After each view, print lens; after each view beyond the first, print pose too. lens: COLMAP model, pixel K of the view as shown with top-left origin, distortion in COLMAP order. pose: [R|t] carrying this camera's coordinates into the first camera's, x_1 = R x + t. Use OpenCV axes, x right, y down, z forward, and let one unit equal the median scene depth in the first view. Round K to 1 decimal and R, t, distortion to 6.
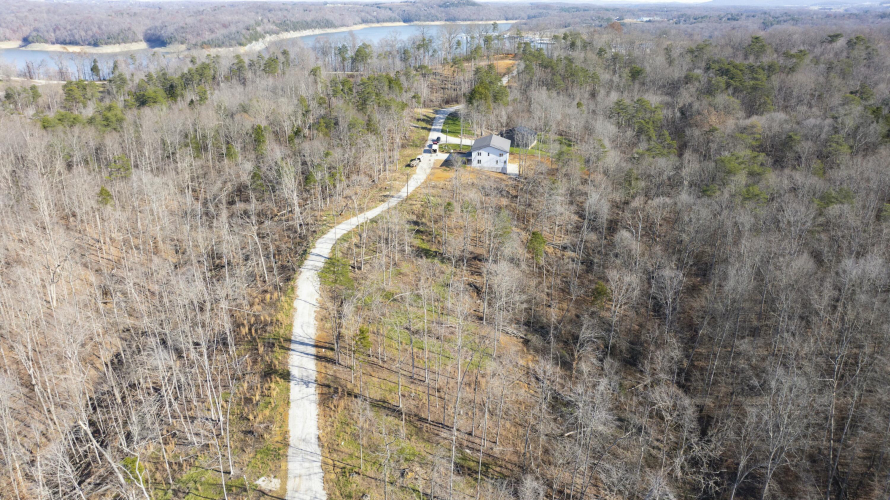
lens RADIAL K [[612.3, 0, 445.0], [0, 612.3, 250.0], [0, 0, 1]] dist [-0.032735, 0.031819]
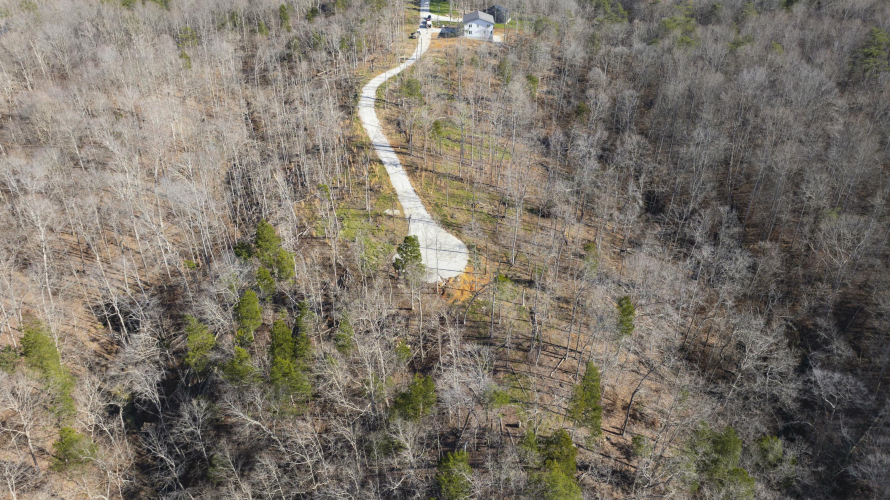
lens RADIAL K [[612.3, 0, 445.0], [0, 612.3, 250.0], [0, 0, 1]] dist [-0.032735, 0.031819]
pose [[0.994613, -0.052004, 0.089670, -0.118375], [0.038623, 0.988681, 0.144979, 0.099788], [-0.096194, -0.140735, 0.985363, -0.238325]]
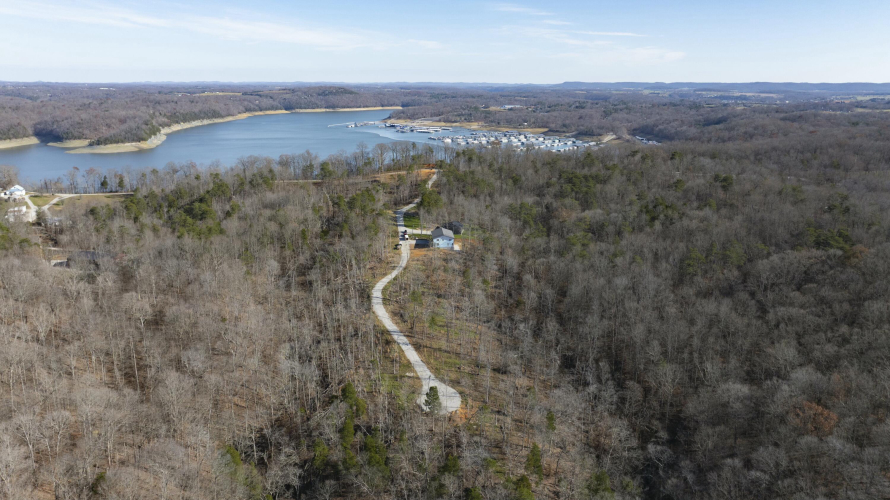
lens RADIAL K [[612.3, 0, 445.0], [0, 612.3, 250.0], [0, 0, 1]] dist [-0.032735, 0.031819]
pose [[0.979463, -0.048989, 0.195582, -0.246993], [0.072363, 0.990817, -0.114215, 0.065324], [-0.188191, 0.126023, 0.974014, -0.641054]]
